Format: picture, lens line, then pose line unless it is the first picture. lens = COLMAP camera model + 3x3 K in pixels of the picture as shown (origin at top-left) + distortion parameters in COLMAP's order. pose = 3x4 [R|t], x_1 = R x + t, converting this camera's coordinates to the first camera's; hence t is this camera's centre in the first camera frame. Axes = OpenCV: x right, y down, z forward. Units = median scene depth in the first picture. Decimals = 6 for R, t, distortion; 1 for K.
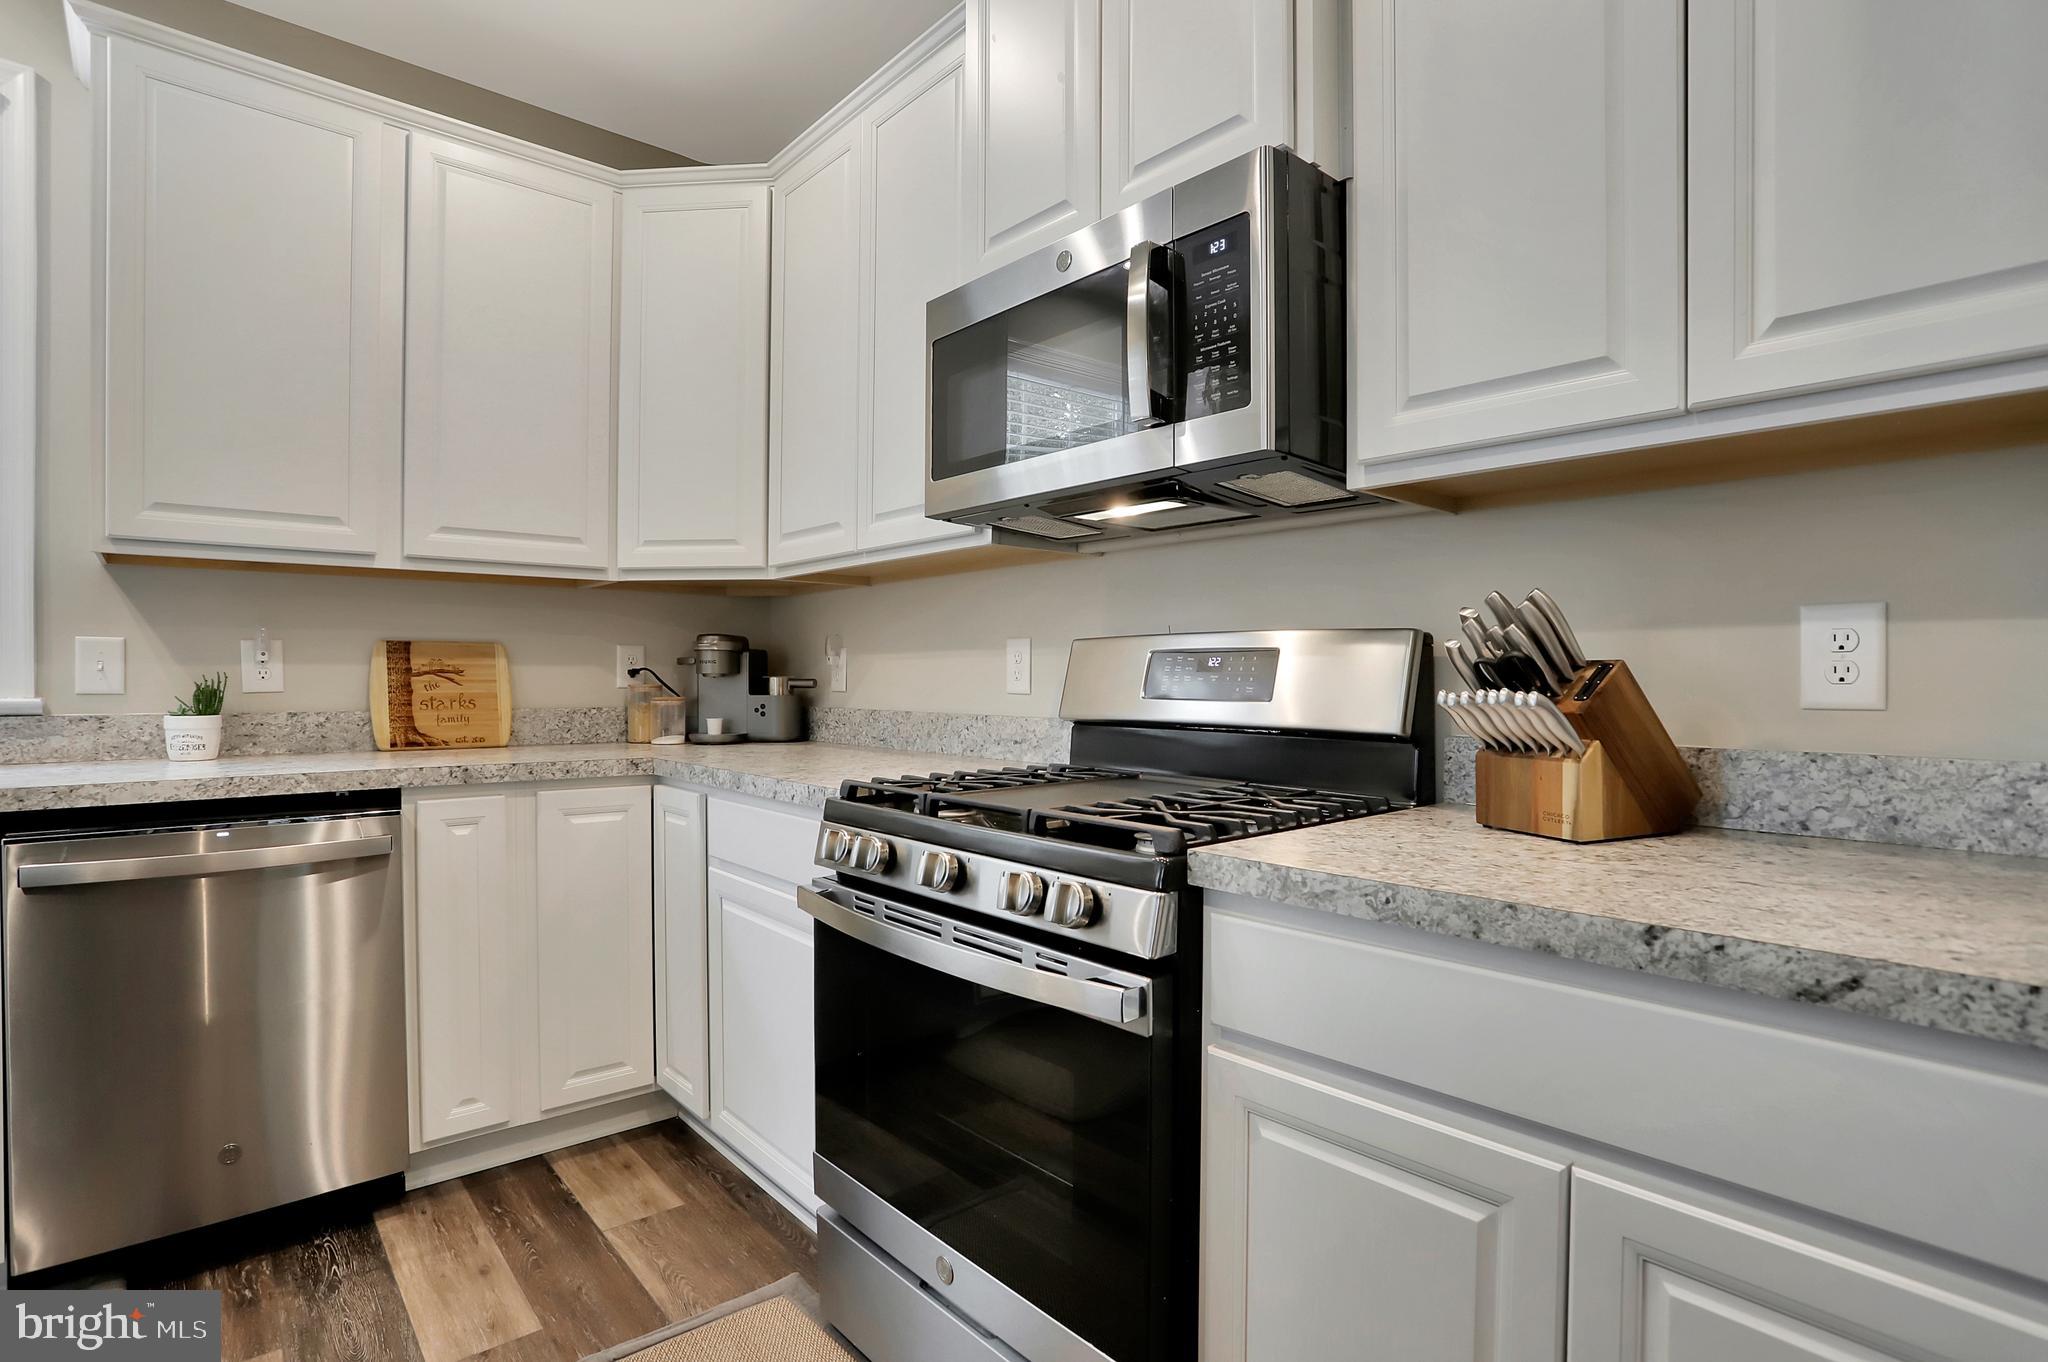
lens RADIAL K [[997.0, 0, 1017.5], [0, 997.0, 683.0], [0, 0, 1]] dist [-0.066264, 0.022069]
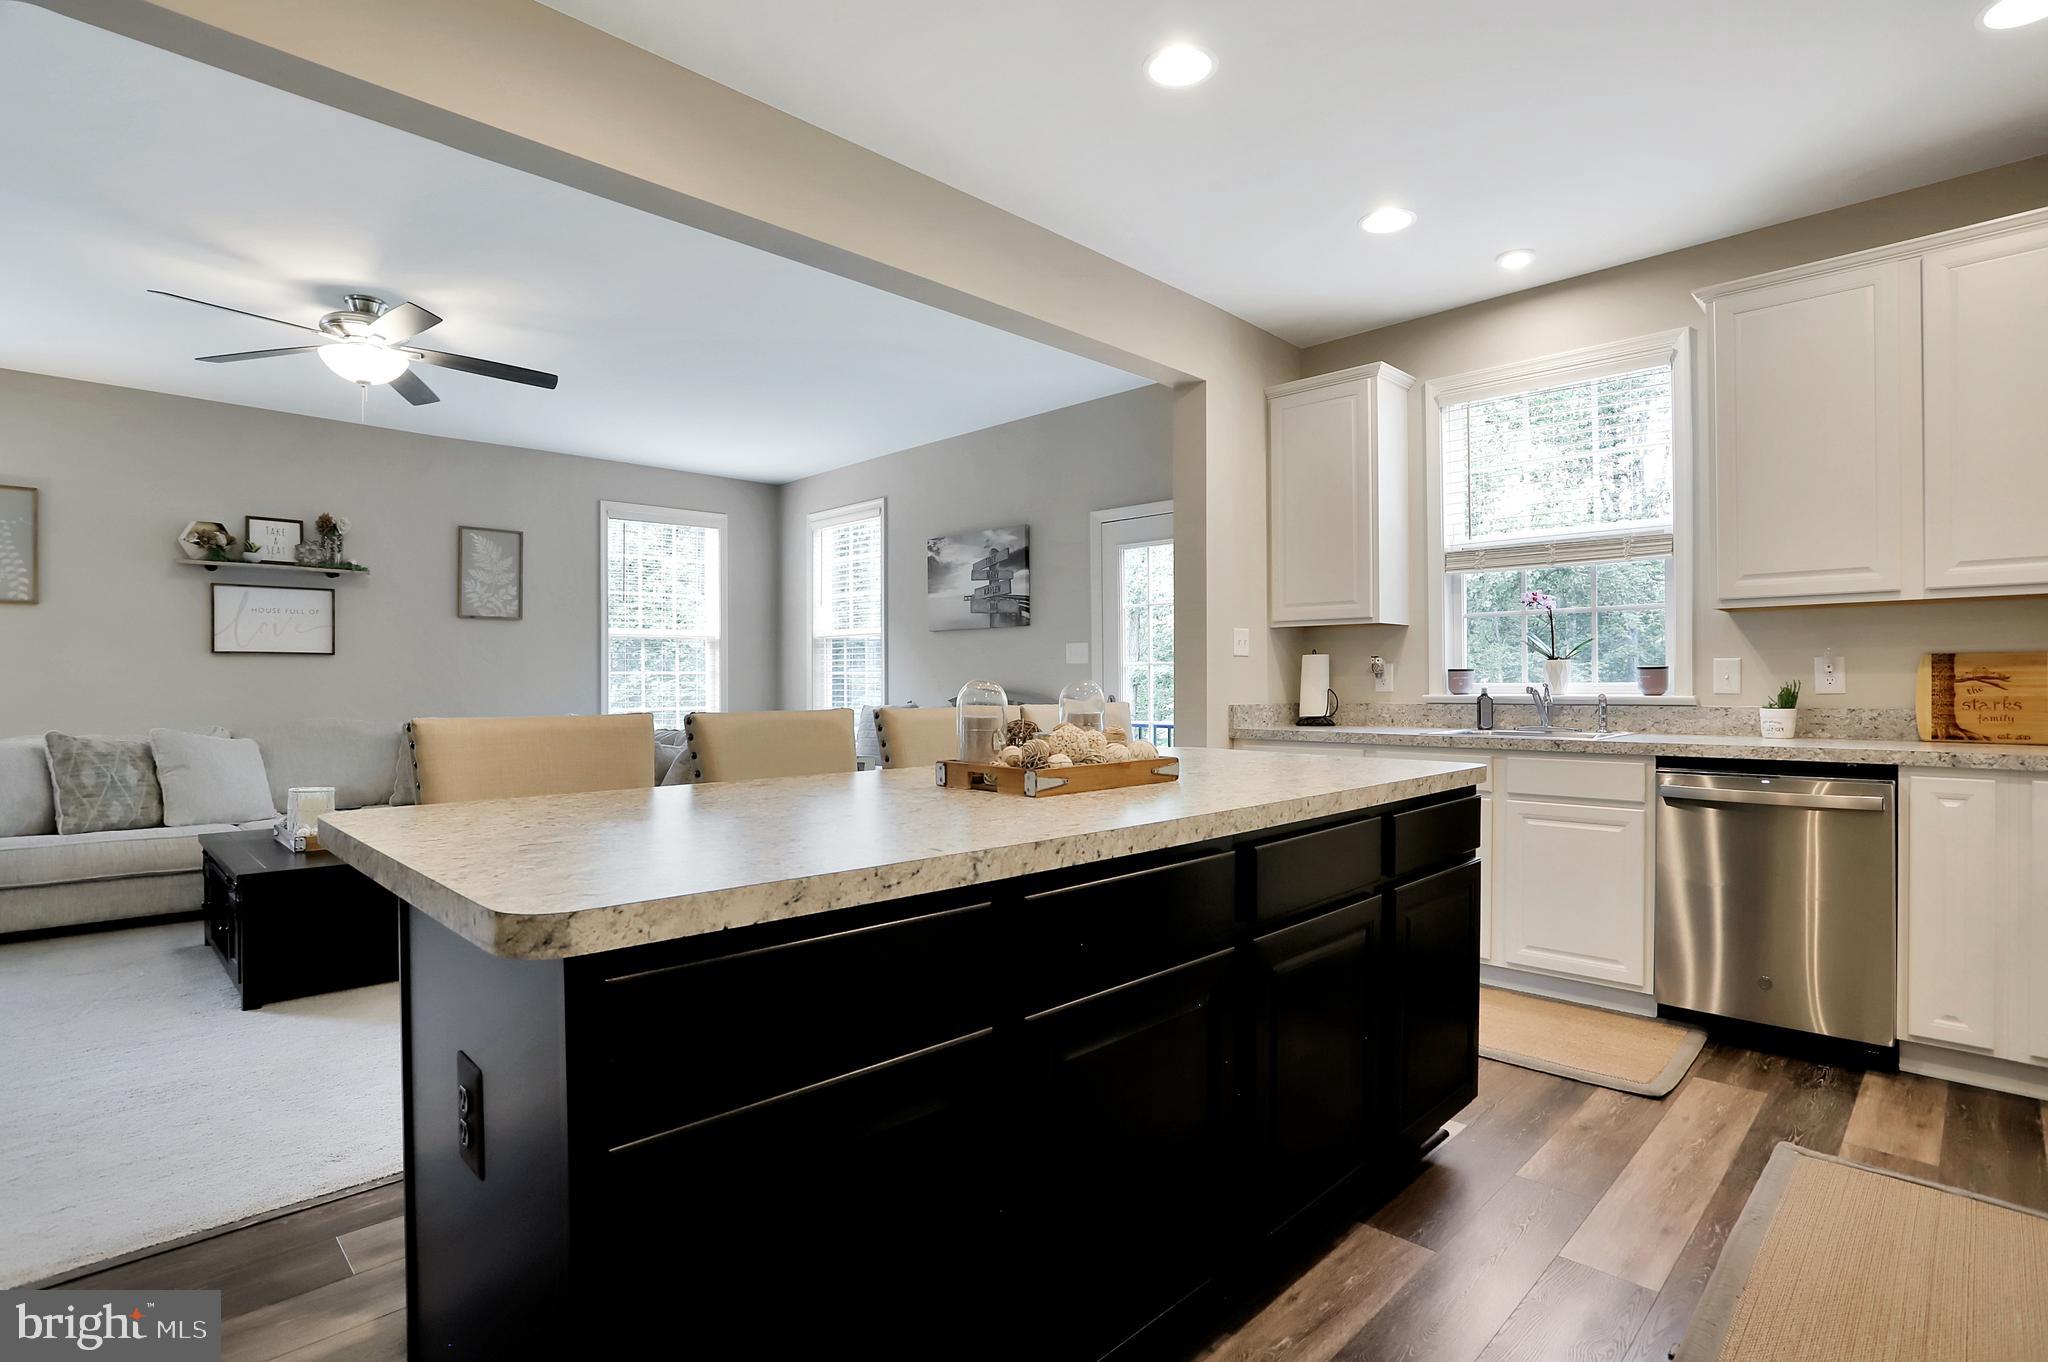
lens RADIAL K [[997.0, 0, 1017.5], [0, 997.0, 683.0], [0, 0, 1]] dist [-0.066264, 0.022069]
pose [[0.061039, -0.000152, -0.998135, 0.580383], [-0.000915, 1.000000, -0.000208, -0.005107], [0.998135, 0.000926, 0.061039, -0.285842]]
